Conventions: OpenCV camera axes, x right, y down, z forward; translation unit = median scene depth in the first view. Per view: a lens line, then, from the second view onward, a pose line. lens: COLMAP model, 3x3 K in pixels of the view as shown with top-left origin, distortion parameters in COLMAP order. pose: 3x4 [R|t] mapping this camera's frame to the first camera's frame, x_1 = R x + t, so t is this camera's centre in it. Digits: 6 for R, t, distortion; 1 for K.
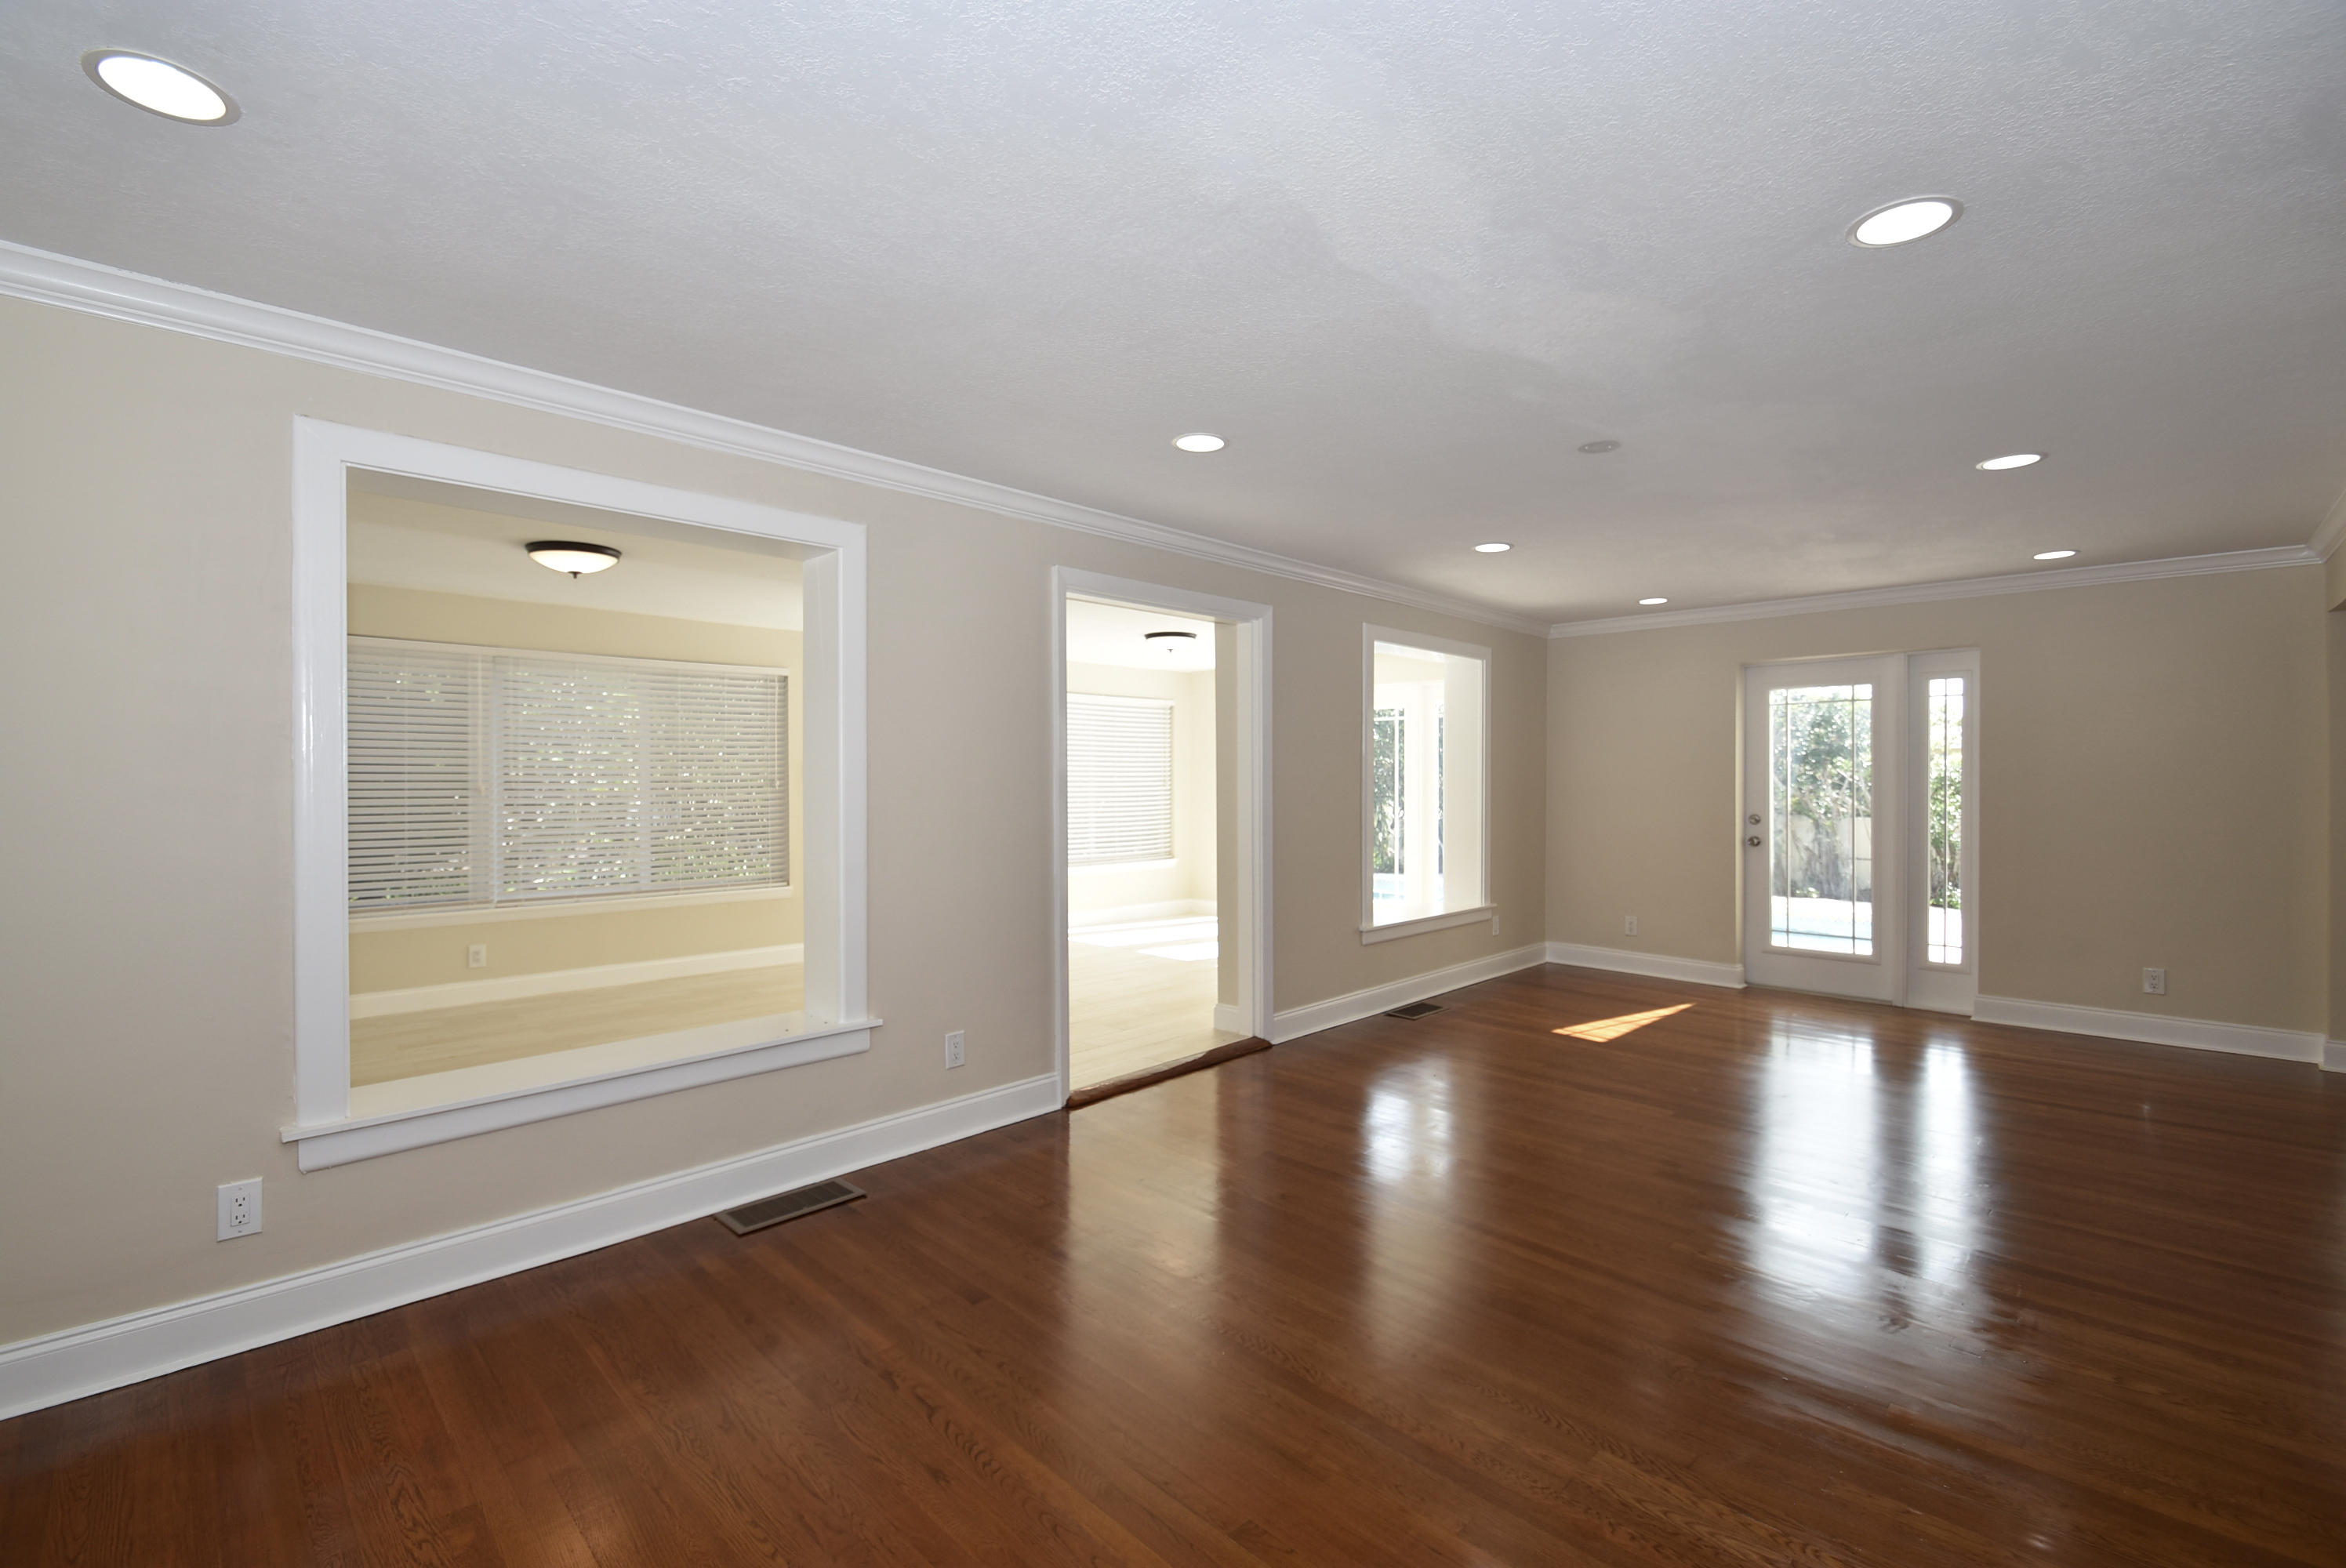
lens RADIAL K [[1031.2, 0, 1159.1], [0, 1031.2, 778.5], [0, 0, 1]] dist [0.010176, -0.015698]
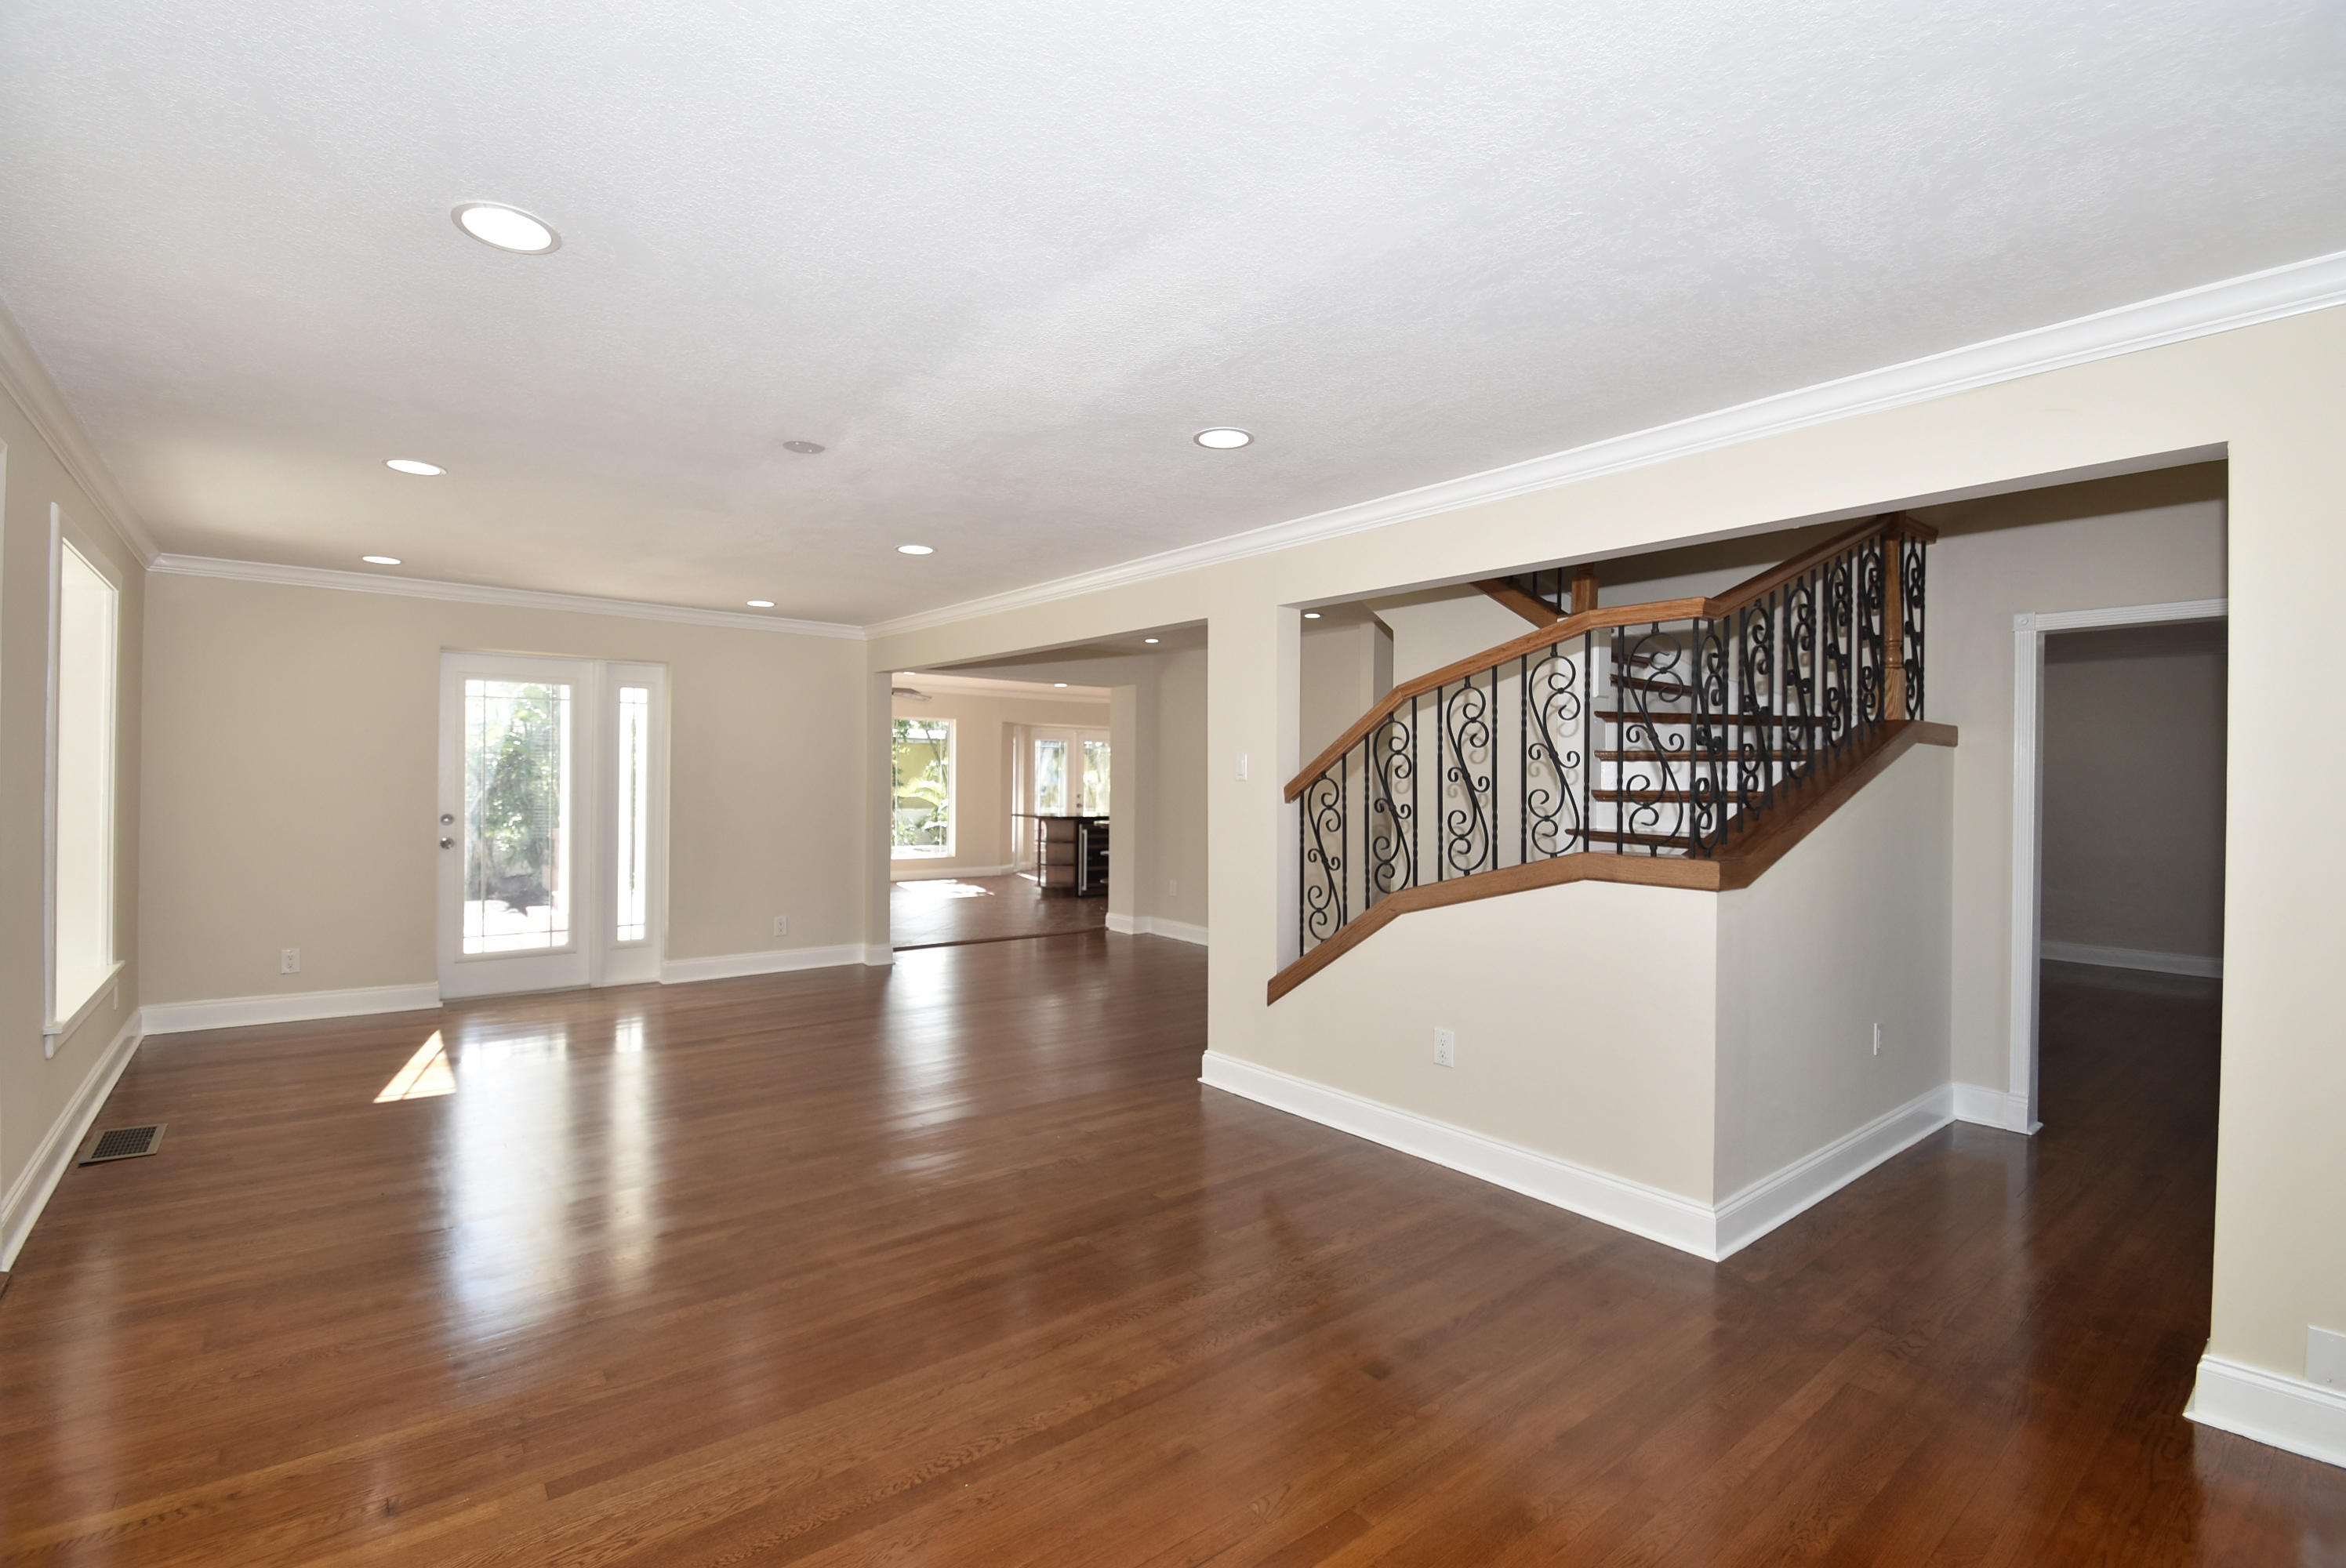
lens RADIAL K [[1031.2, 0, 1159.1], [0, 1031.2, 778.5], [0, 0, 1]] dist [0.010176, -0.015698]
pose [[0.106785, 0.002579, 0.994279, -0.270842], [-0.008939, 0.999959, -0.001634, -0.000499], [-0.994242, -0.008713, 0.106803, 0.282093]]
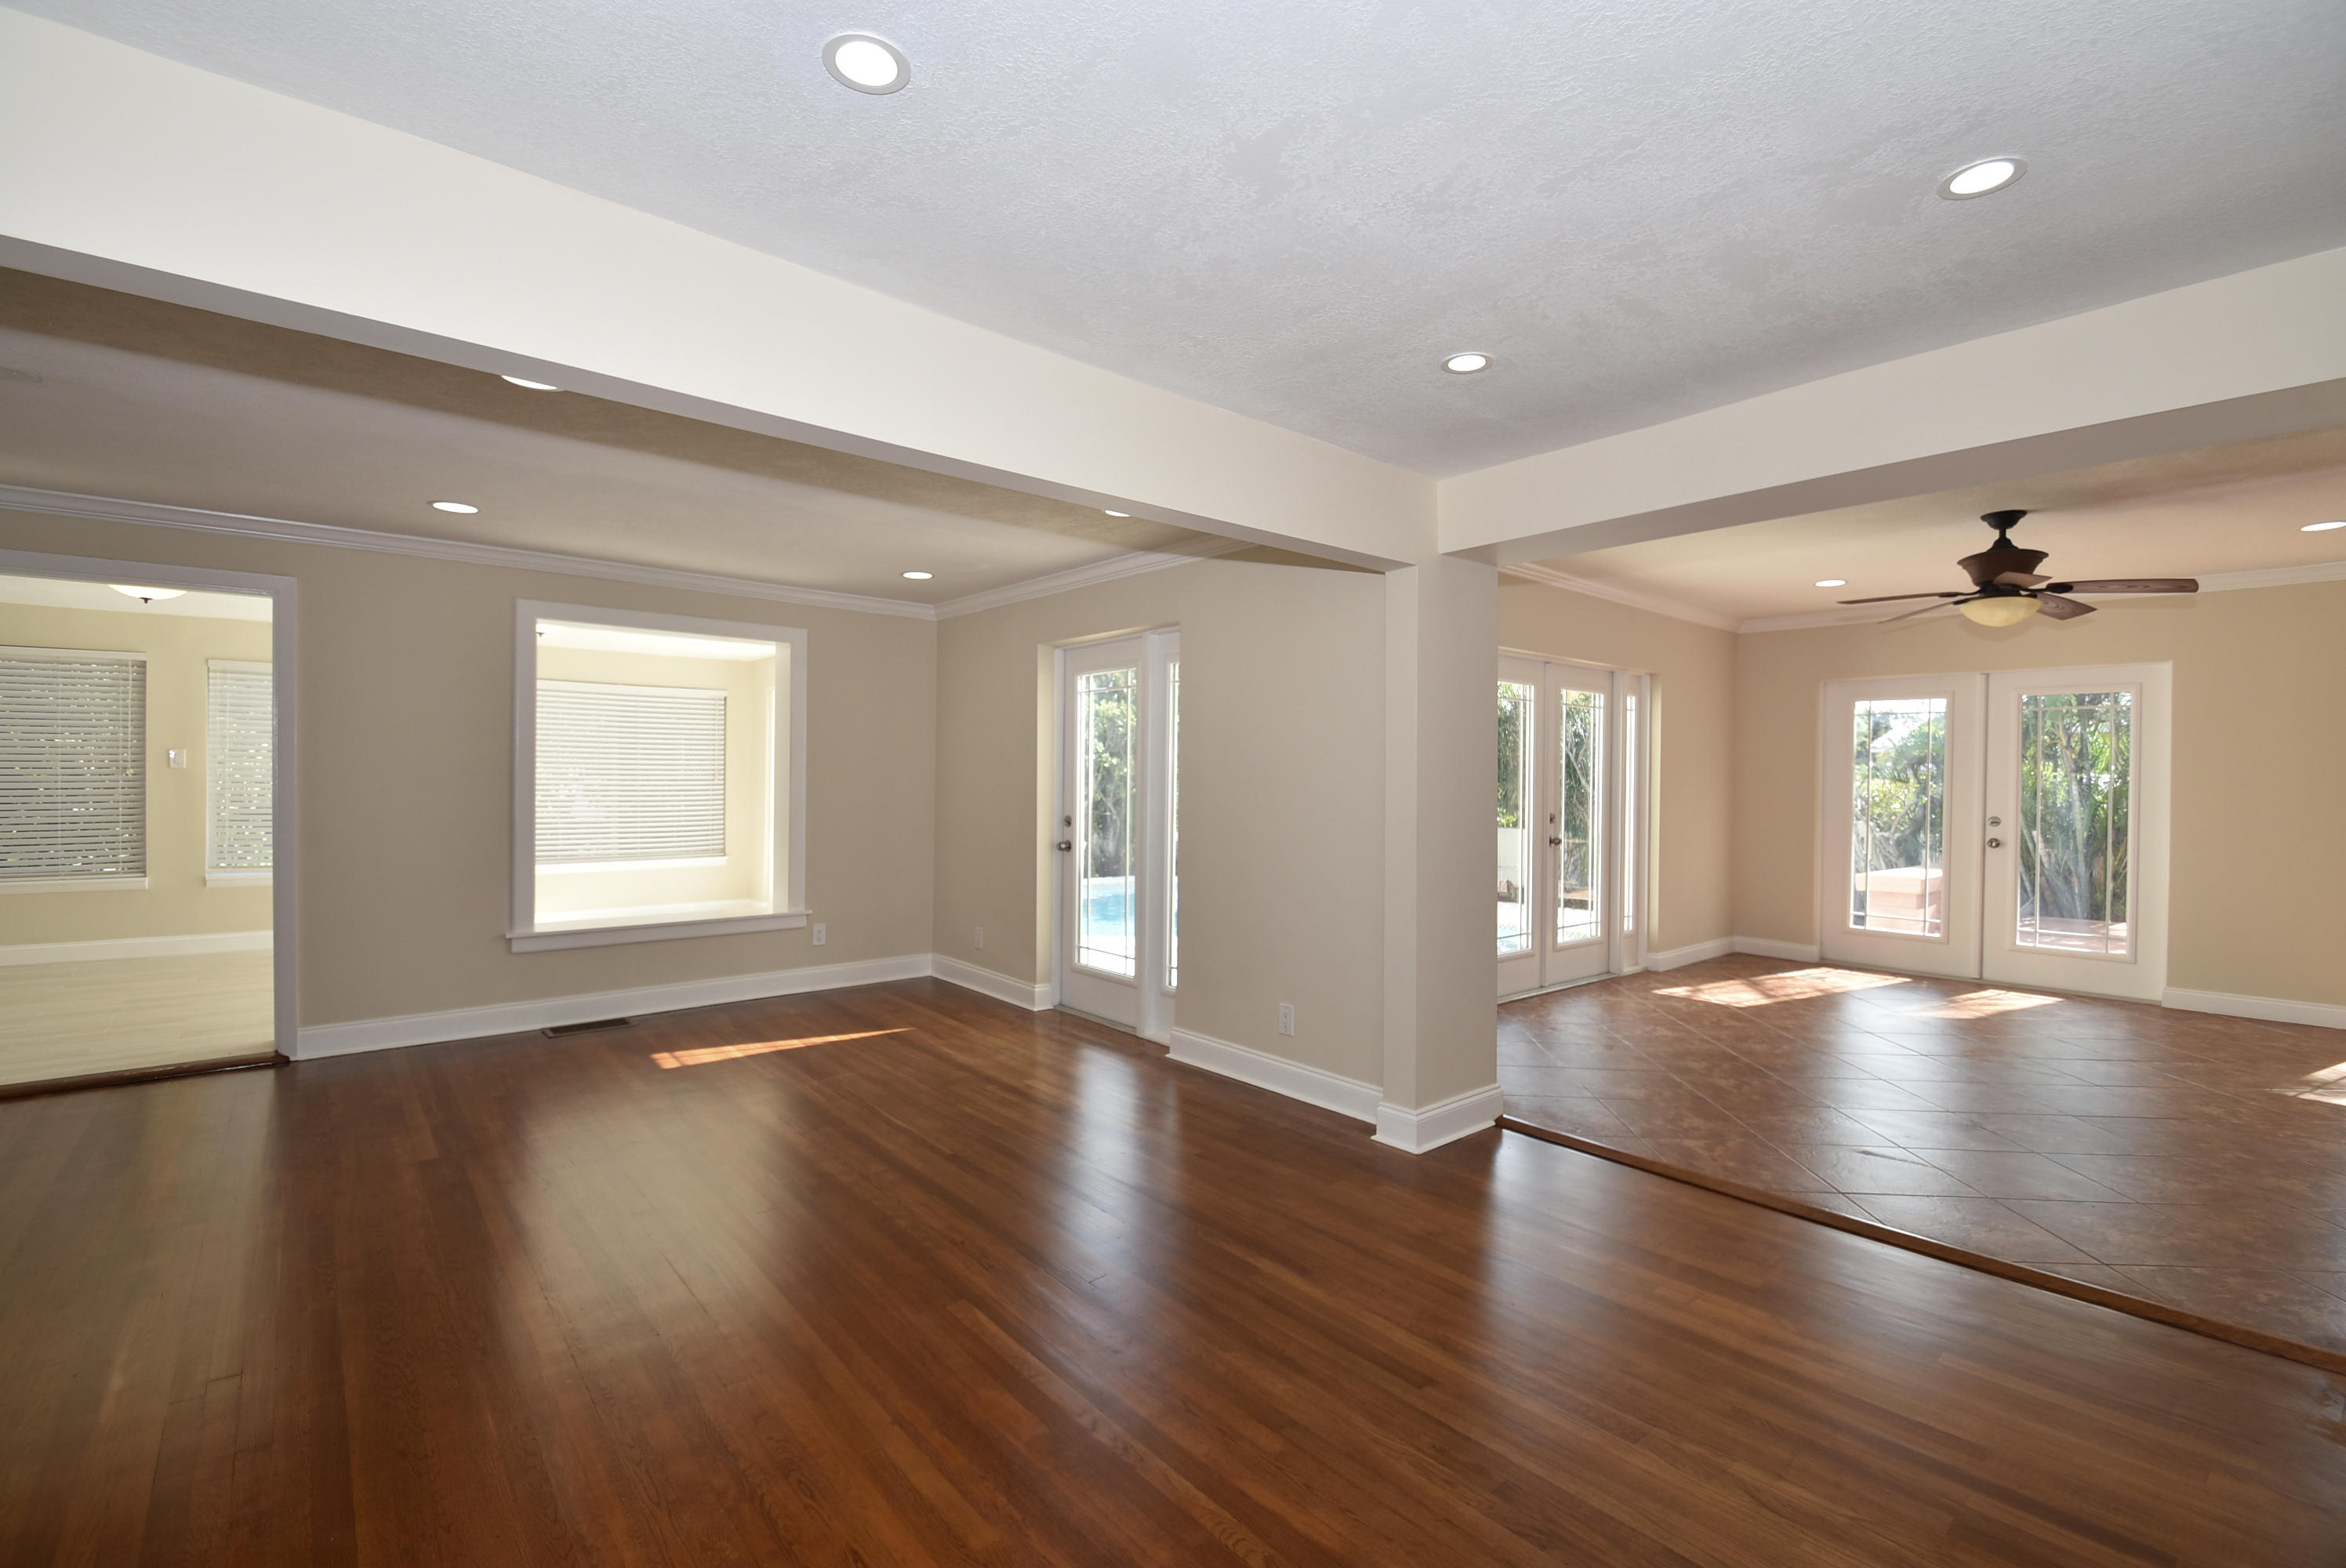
lens RADIAL K [[1031.2, 0, 1159.1], [0, 1031.2, 778.5], [0, 0, 1]] dist [0.010176, -0.015698]
pose [[0.996593, 0.009722, -0.081901, 0.741446], [-0.009493, 0.999950, 0.003185, -0.001196], [0.081928, -0.002397, 0.996635, 0.125490]]
